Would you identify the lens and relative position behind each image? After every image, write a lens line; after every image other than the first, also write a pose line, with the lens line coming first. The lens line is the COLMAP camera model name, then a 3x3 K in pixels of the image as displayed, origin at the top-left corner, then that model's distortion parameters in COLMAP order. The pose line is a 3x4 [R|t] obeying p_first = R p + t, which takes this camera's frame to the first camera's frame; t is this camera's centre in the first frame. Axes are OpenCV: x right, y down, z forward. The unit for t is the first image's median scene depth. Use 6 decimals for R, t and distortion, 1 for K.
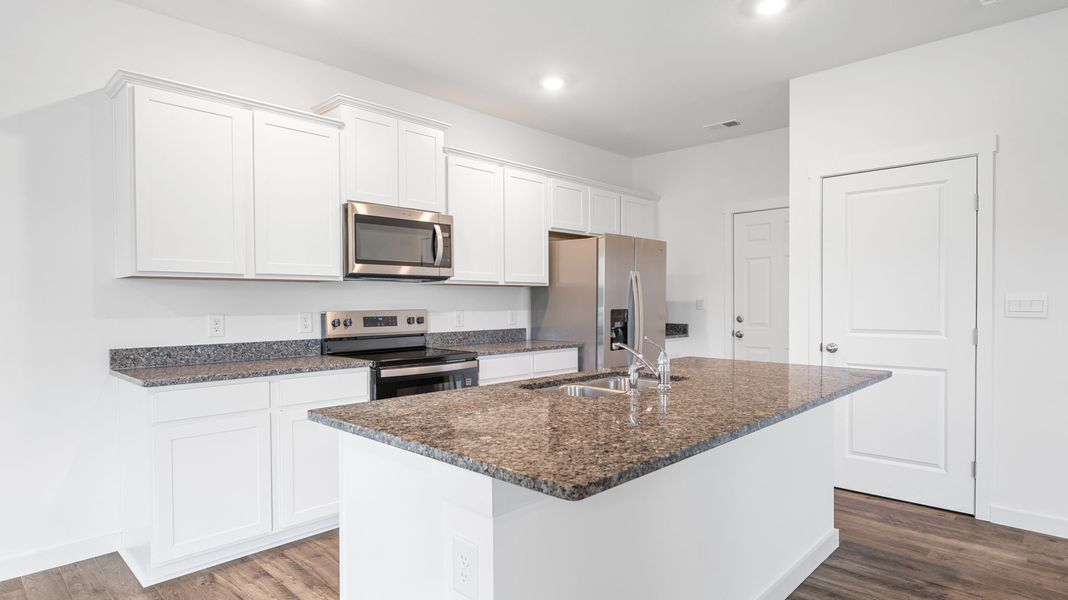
lens RADIAL K [[574.3, 0, 528.6], [0, 574.3, 309.4], [0, 0, 1]] dist [0.002825, 0.000055]
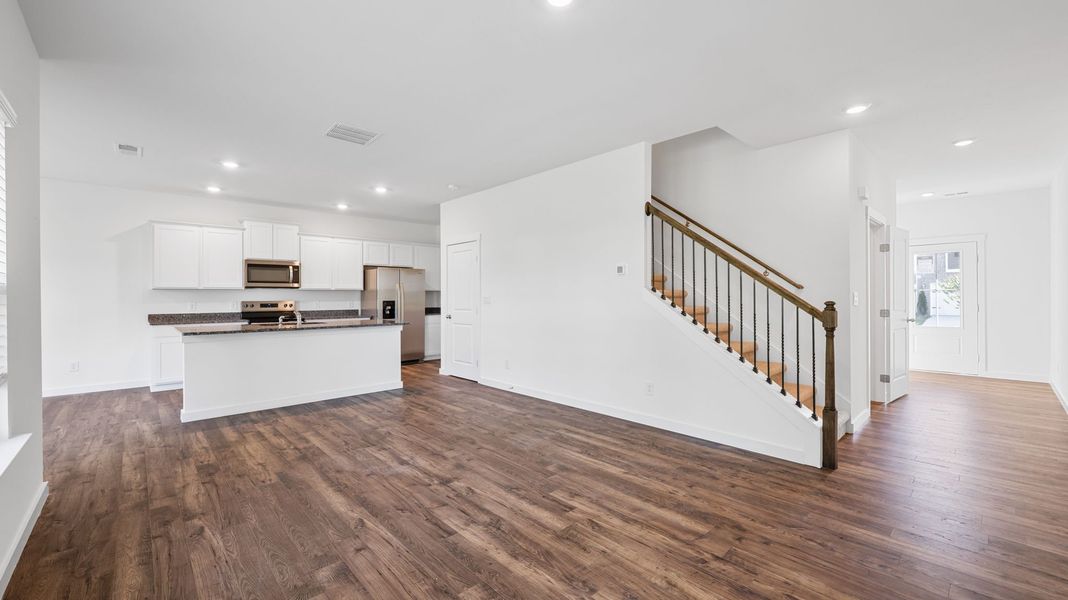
lens RADIAL K [[432.4, 0, 532.2], [0, 432.4, 294.9], [0, 0, 1]] dist [-0.000979, 0.000093]
pose [[0.998628, 0.002054, -0.052327, 0.955098], [-0.002833, 0.999886, -0.014815, -0.000114], [0.052291, 0.014943, 0.998520, -0.772884]]
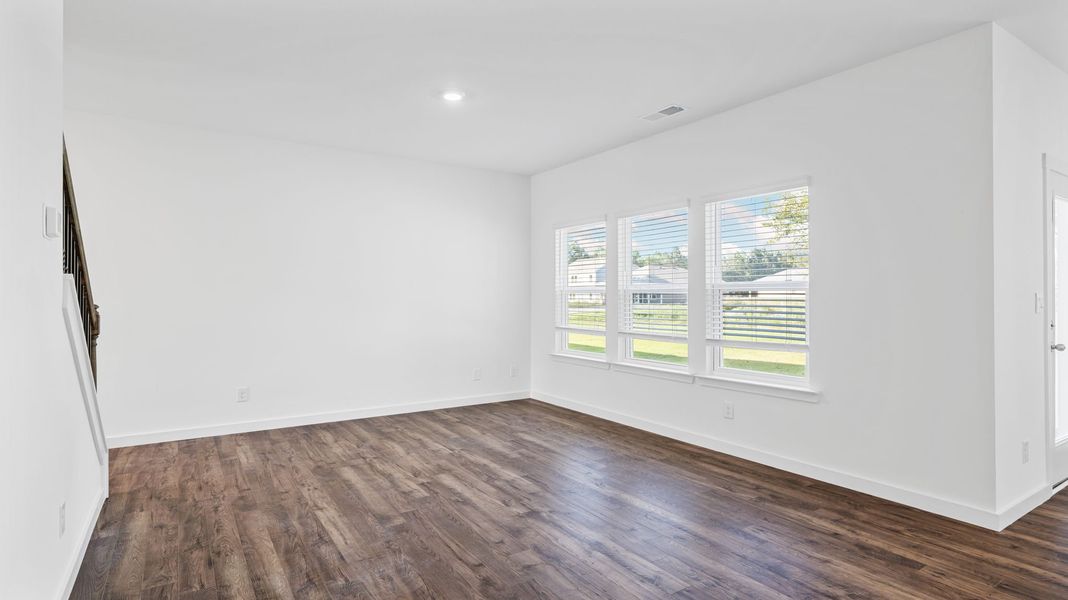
lens RADIAL K [[544.3, 0, 535.3], [0, 544.3, 297.5], [0, 0, 1]] dist [-0.001060, -0.000855]
pose [[-0.977824, 0.006255, 0.209337, 0.586038], [0.008509, 0.999915, 0.009869, -0.015492], [-0.209257, 0.011431, -0.977794, 0.784095]]
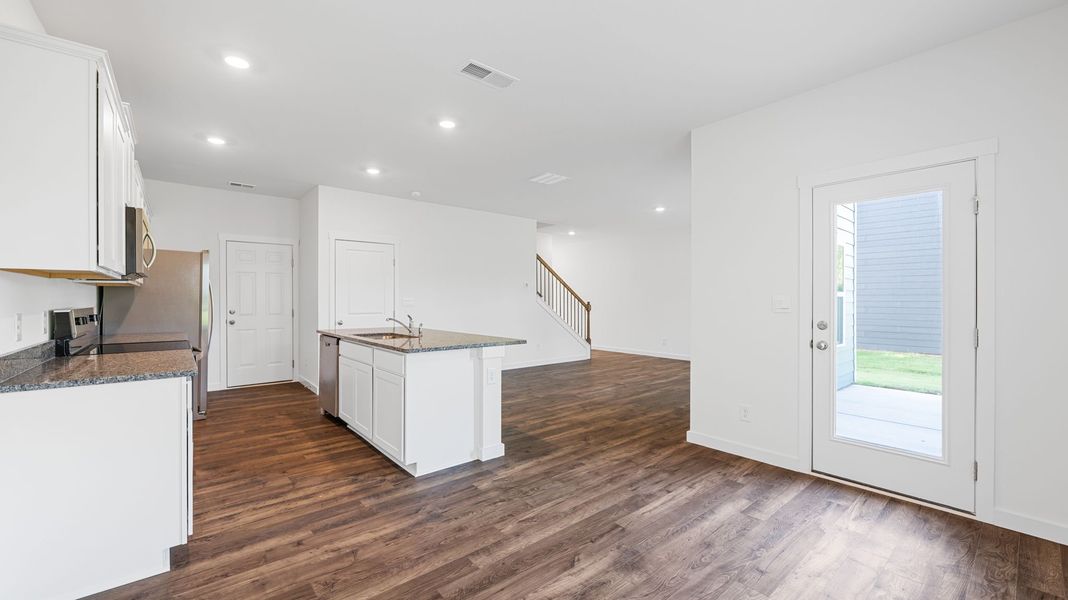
lens RADIAL K [[432.4, 0, 531.9], [0, 432.4, 301.7], [0, 0, 1]] dist [-0.000979, 0.000093]
pose [[0.088724, -0.000611, 0.996056, -0.912064], [0.011248, 0.999937, -0.000389, 0.000376], [-0.995993, 0.011238, 0.088725, 0.172726]]
